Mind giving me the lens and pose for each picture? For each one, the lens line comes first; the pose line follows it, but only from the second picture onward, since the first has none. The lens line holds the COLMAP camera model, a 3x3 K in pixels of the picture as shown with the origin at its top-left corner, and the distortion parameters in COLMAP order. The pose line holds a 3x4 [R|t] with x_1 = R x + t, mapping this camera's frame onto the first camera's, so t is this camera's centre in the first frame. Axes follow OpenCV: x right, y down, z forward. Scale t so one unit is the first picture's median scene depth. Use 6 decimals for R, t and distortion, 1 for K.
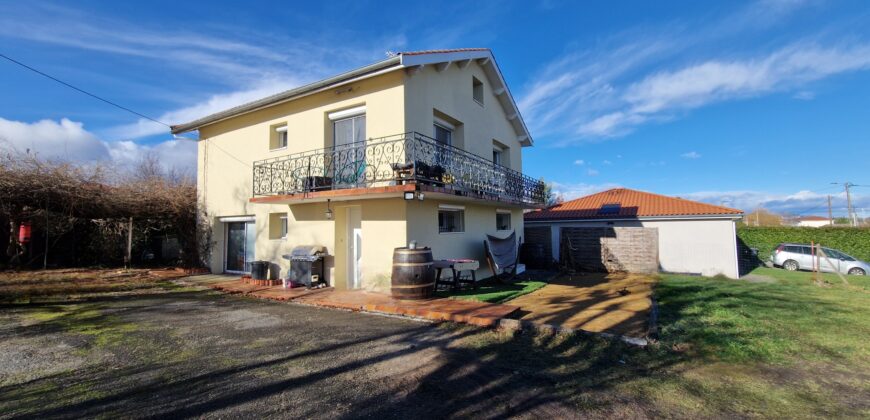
lens RADIAL K [[397.4, 0, 441.8], [0, 397.4, 228.9], [0, 0, 1]] dist [0.007619, -0.000704]
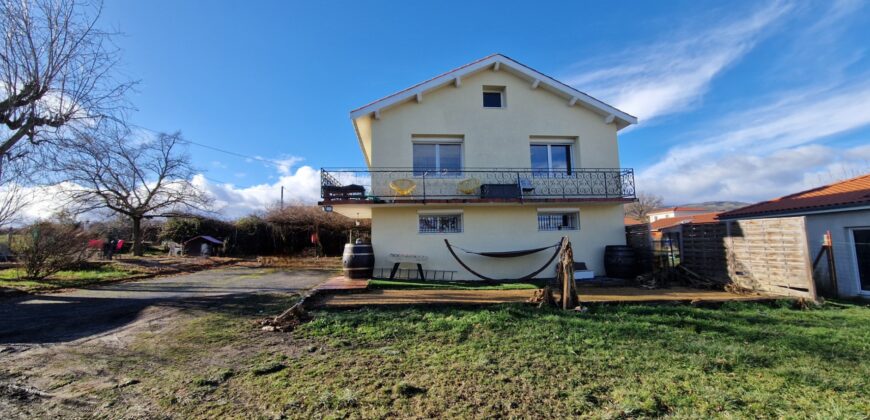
lens RADIAL K [[369.1, 0, 428.2], [0, 369.1, 204.8], [0, 0, 1]] dist [0.004185, -0.003035]
pose [[0.582553, -0.084626, -0.808375, 0.535100], [0.017814, 0.995655, -0.091394, 0.014126], [0.812598, 0.038841, 0.581529, 0.220399]]
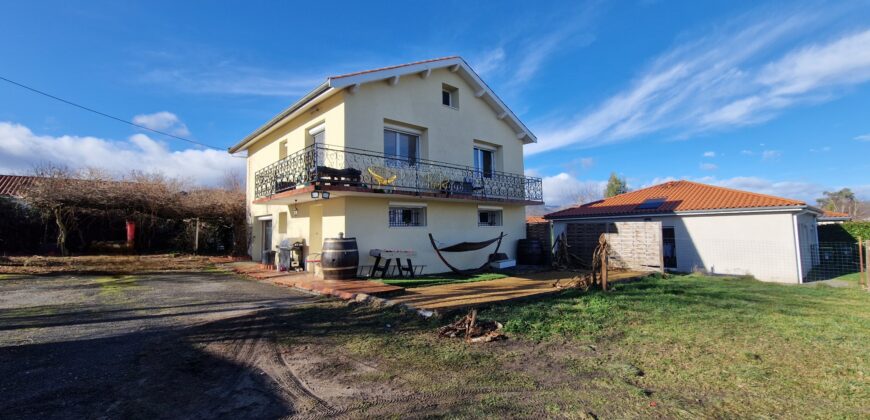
lens RADIAL K [[369.1, 0, 432.5], [0, 369.1, 203.1], [0, 0, 1]] dist [0.004185, -0.003035]
pose [[0.952688, -0.023884, -0.303011, 0.246489], [0.003704, 0.997746, -0.067000, 0.006786], [0.303928, 0.062708, 0.950629, 0.032919]]
